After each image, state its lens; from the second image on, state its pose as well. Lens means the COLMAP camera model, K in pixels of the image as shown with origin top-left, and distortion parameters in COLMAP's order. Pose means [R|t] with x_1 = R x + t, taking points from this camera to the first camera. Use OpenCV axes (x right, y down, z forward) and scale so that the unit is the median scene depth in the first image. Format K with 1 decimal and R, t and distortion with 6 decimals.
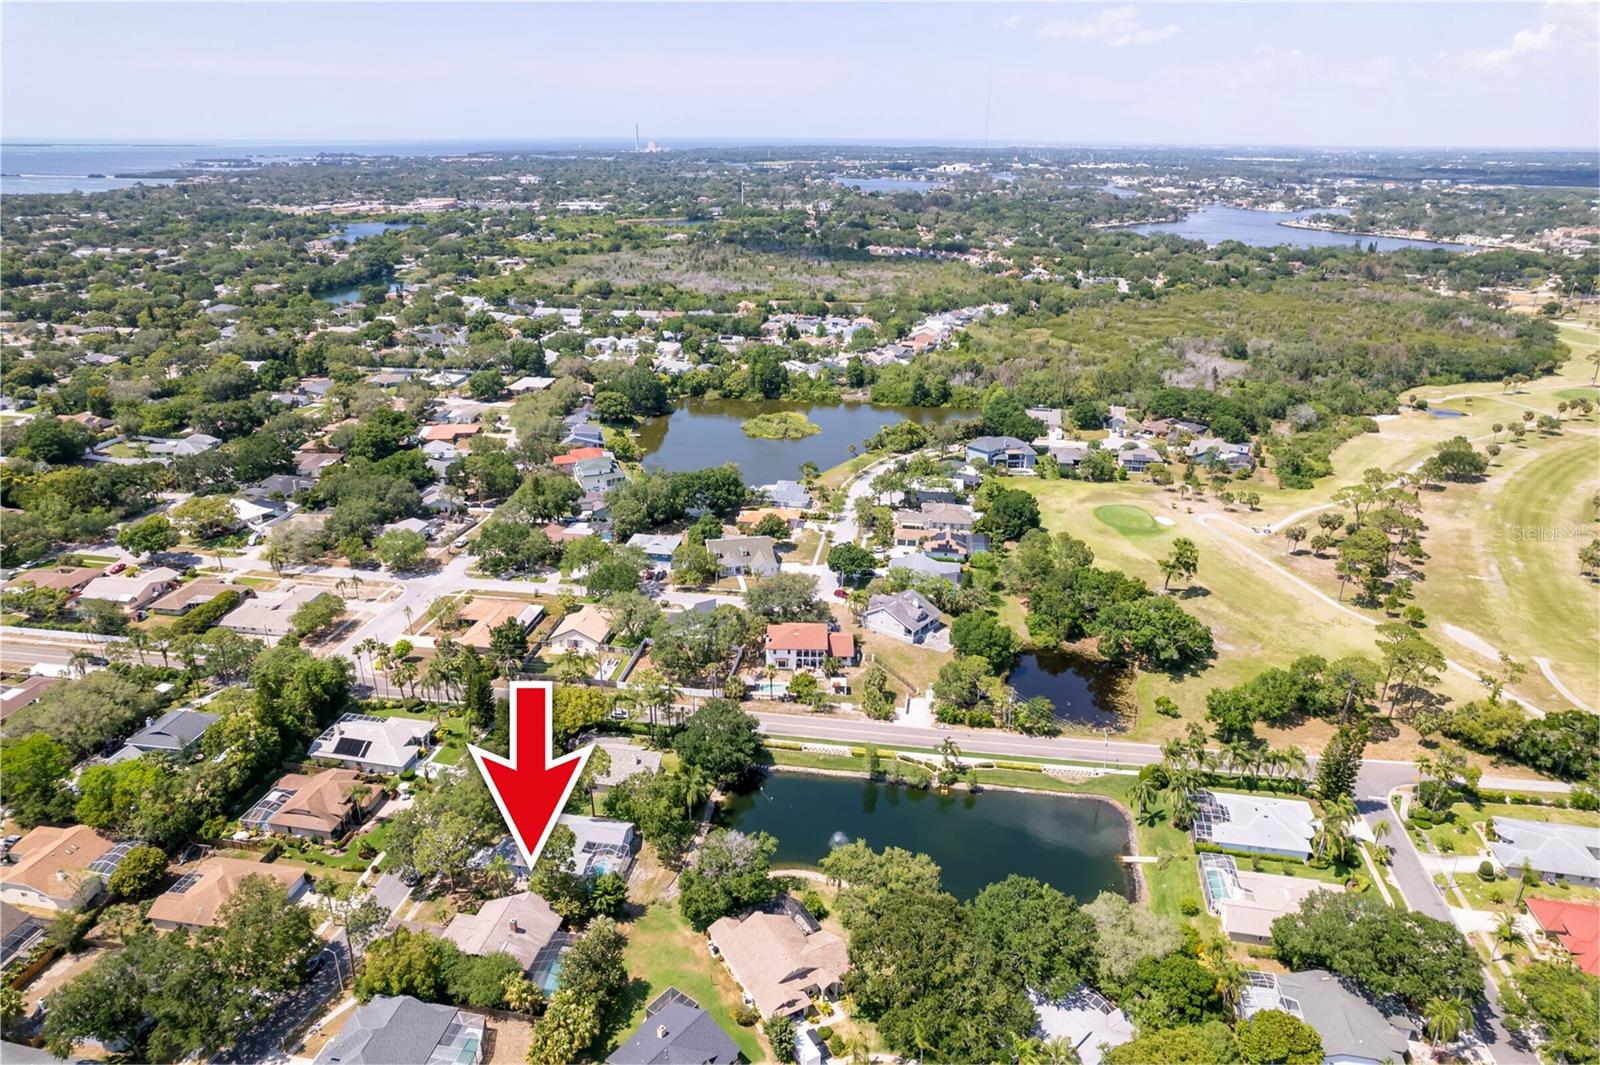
lens RADIAL K [[1018.0, 0, 804.1], [0, 1018.0, 534.4], [0, 0, 1]] dist [-0.073759, 0.067905]
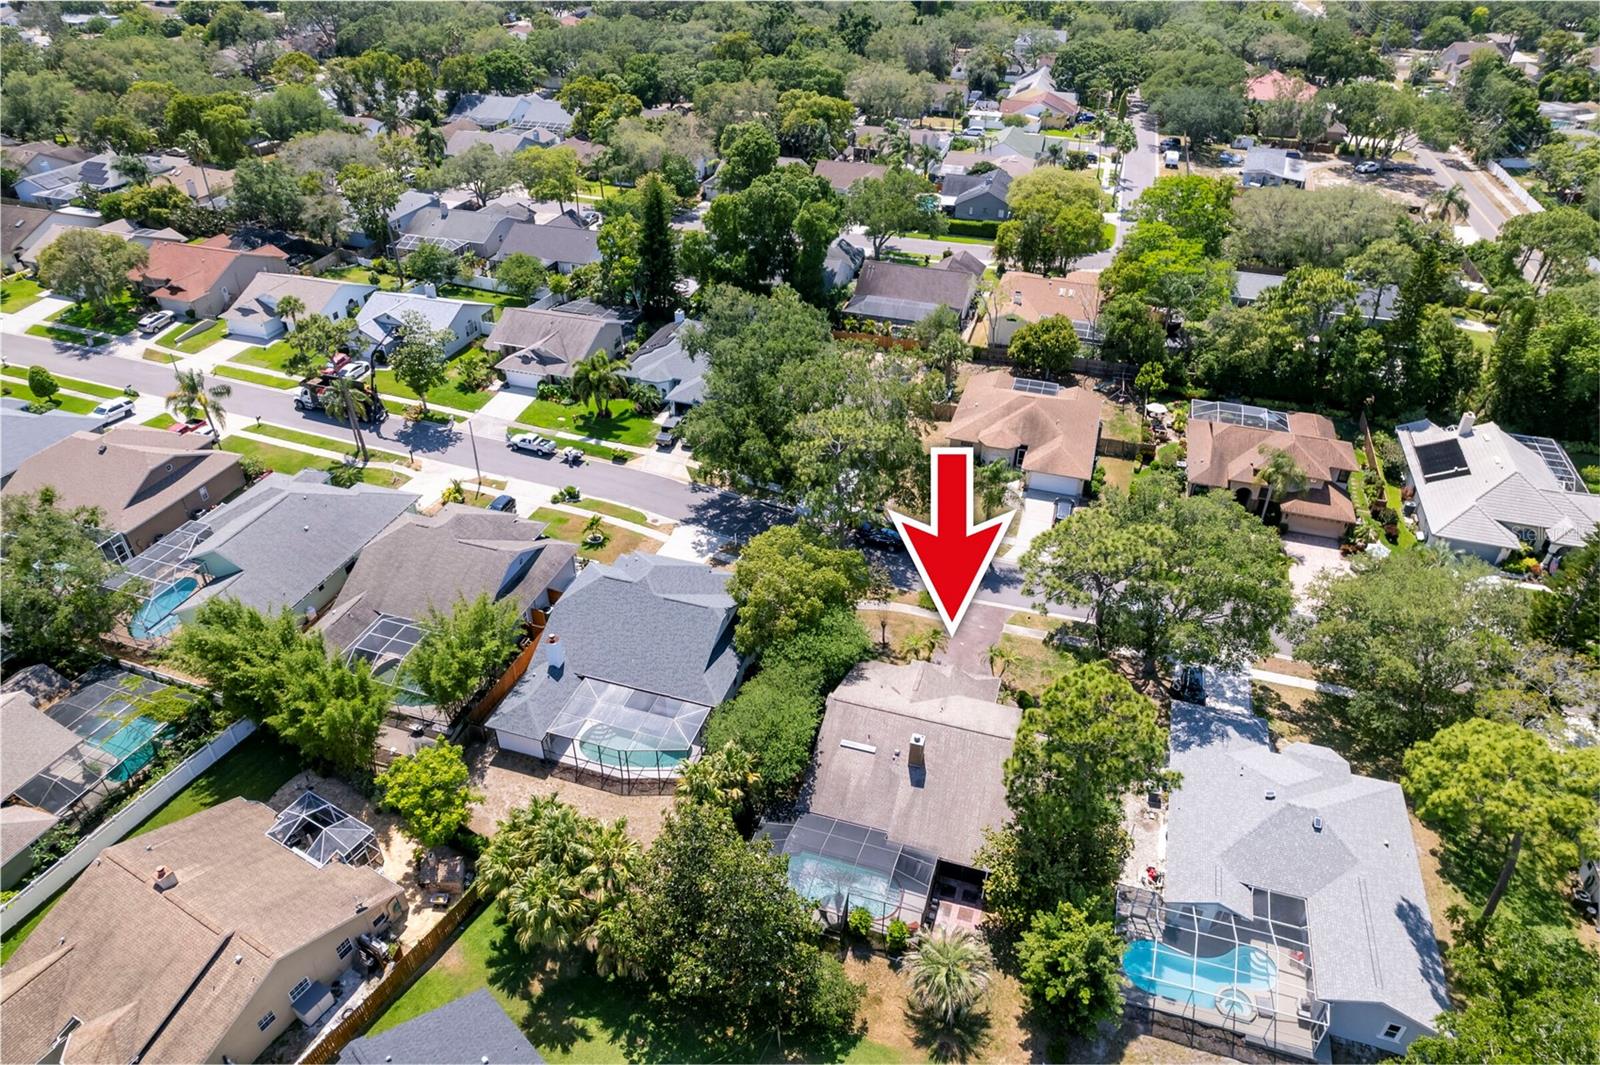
lens RADIAL K [[1018.0, 0, 804.1], [0, 1018.0, 534.4], [0, 0, 1]] dist [-0.073759, 0.067905]
pose [[-0.129225, 0.558667, -0.819263, 0.004012], [-0.377368, 0.736319, 0.561630, 0.056473], [0.917003, 0.381740, 0.115672, 0.456868]]
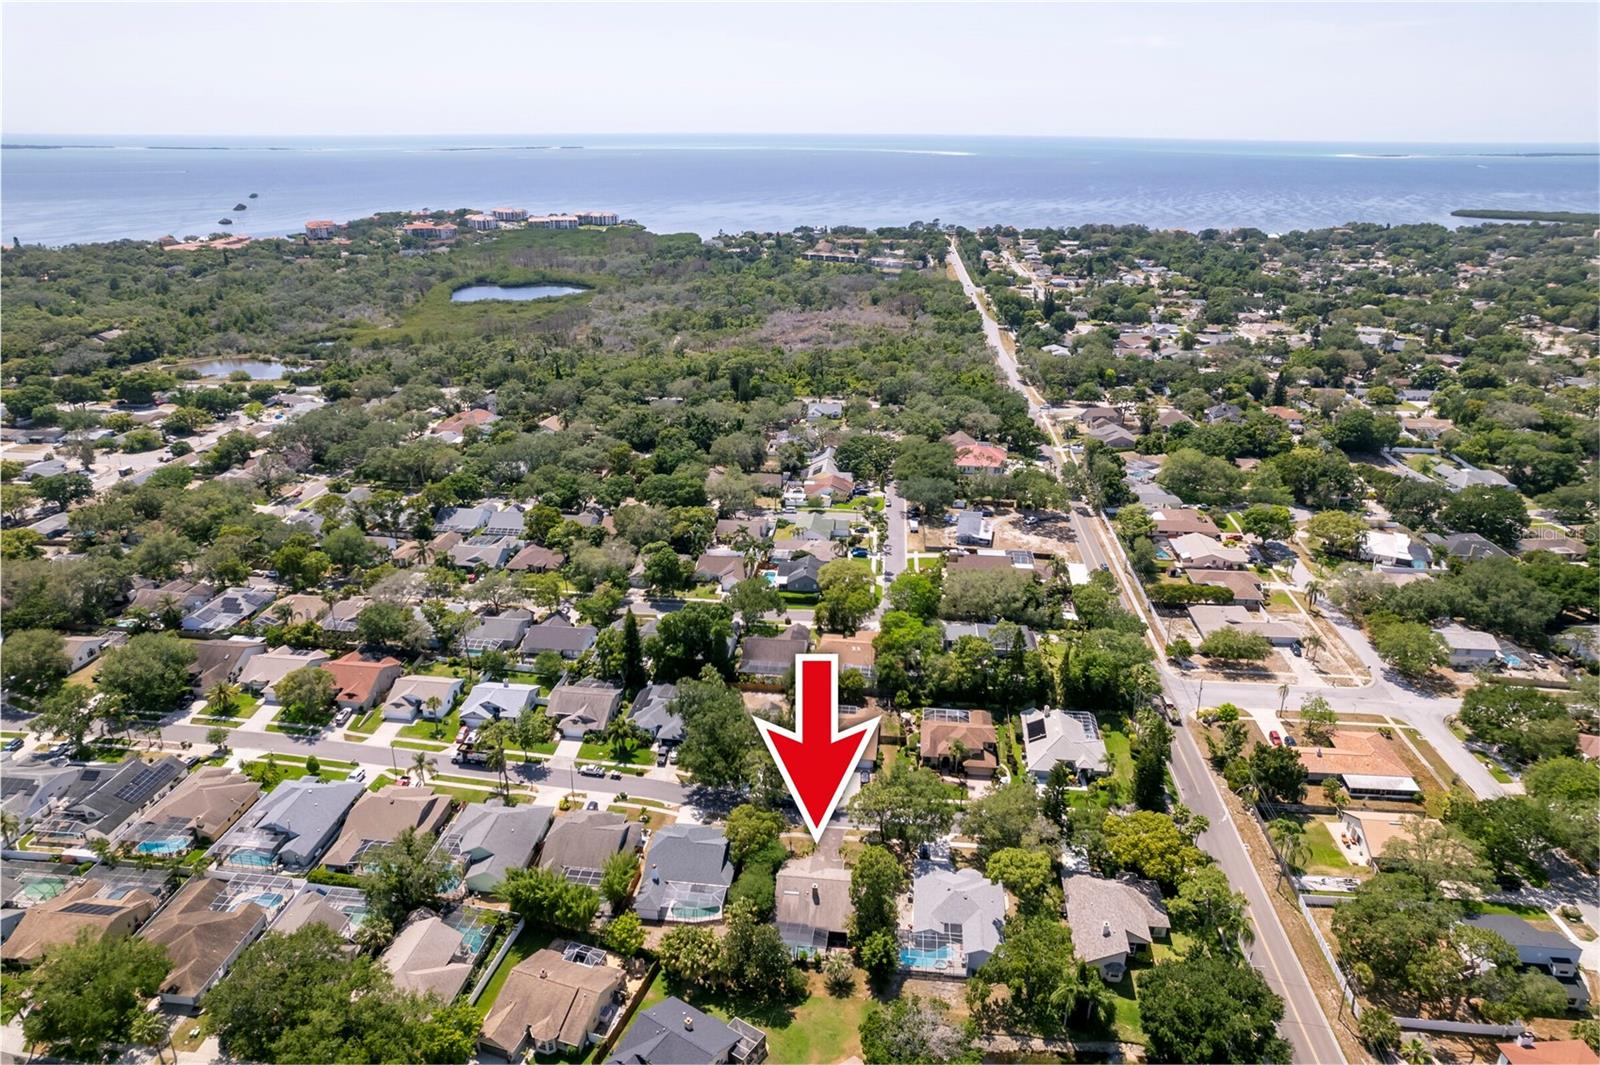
lens RADIAL K [[1018.0, 0, 804.1], [0, 1018.0, 534.4], [0, 0, 1]] dist [-0.073759, 0.067905]
pose [[0.066122, 0.369595, -0.926837, 0.286881], [-0.376538, 0.869437, 0.319843, -0.139298], [0.924038, 0.327840, 0.196656, 0.344400]]
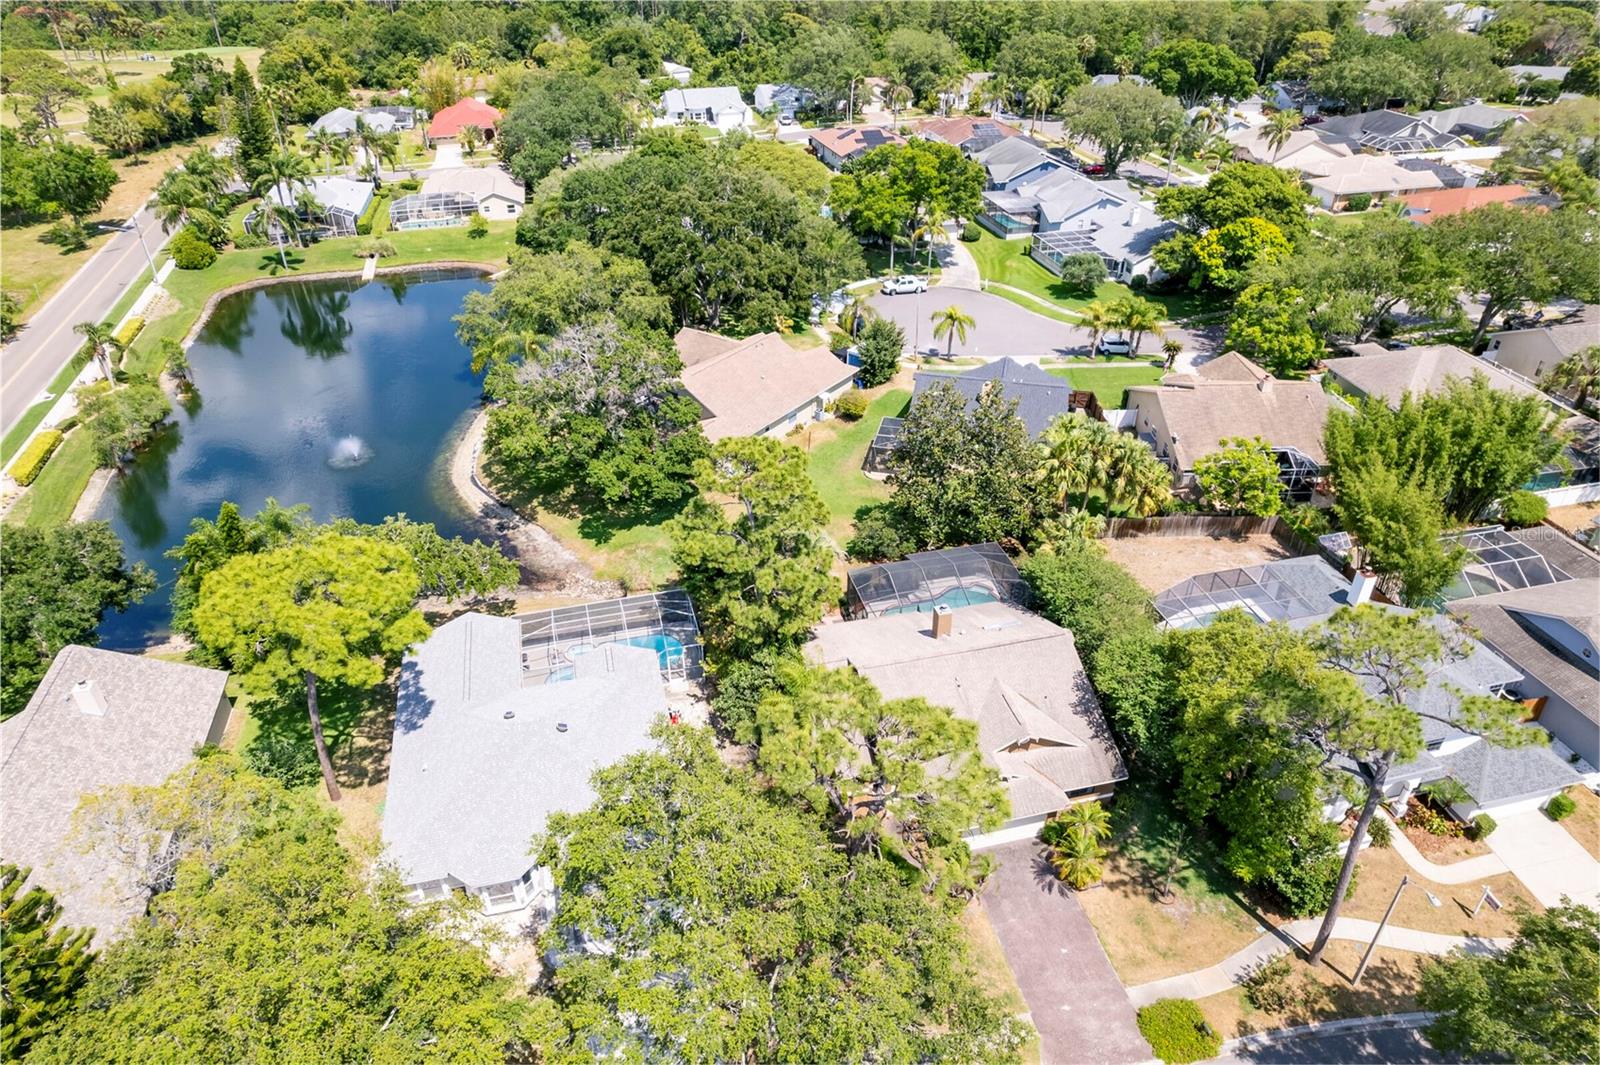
lens RADIAL K [[1018.0, 0, 804.1], [0, 1018.0, 534.4], [0, 0, 1]] dist [-0.073759, 0.067905]
pose [[-0.406172, -0.508701, 0.759110, -0.282914], [0.339534, 0.687232, 0.642206, 0.054886], [-0.848376, 0.518590, -0.106412, 0.552606]]
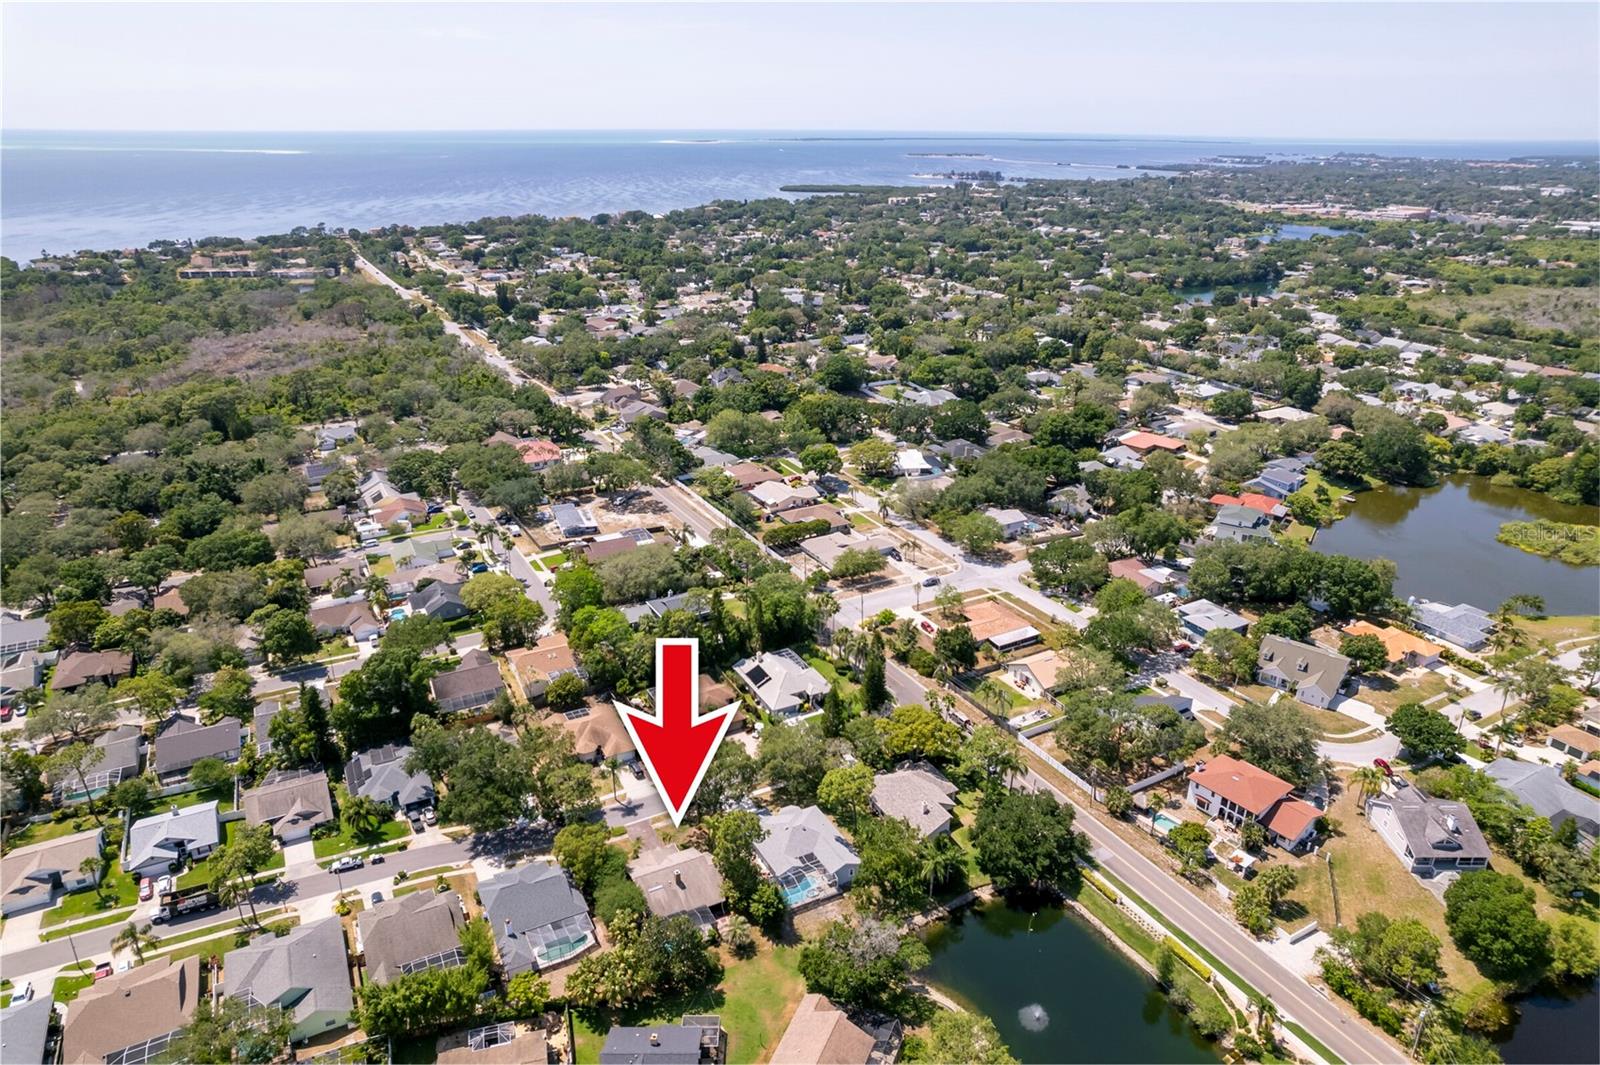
lens RADIAL K [[1018.0, 0, 804.1], [0, 1018.0, 534.4], [0, 0, 1]] dist [-0.073759, 0.067905]
pose [[0.619703, 0.294819, -0.727358, 0.239802], [-0.294268, 0.946437, 0.132904, -0.068834], [0.727582, 0.131677, 0.673265, 0.174484]]
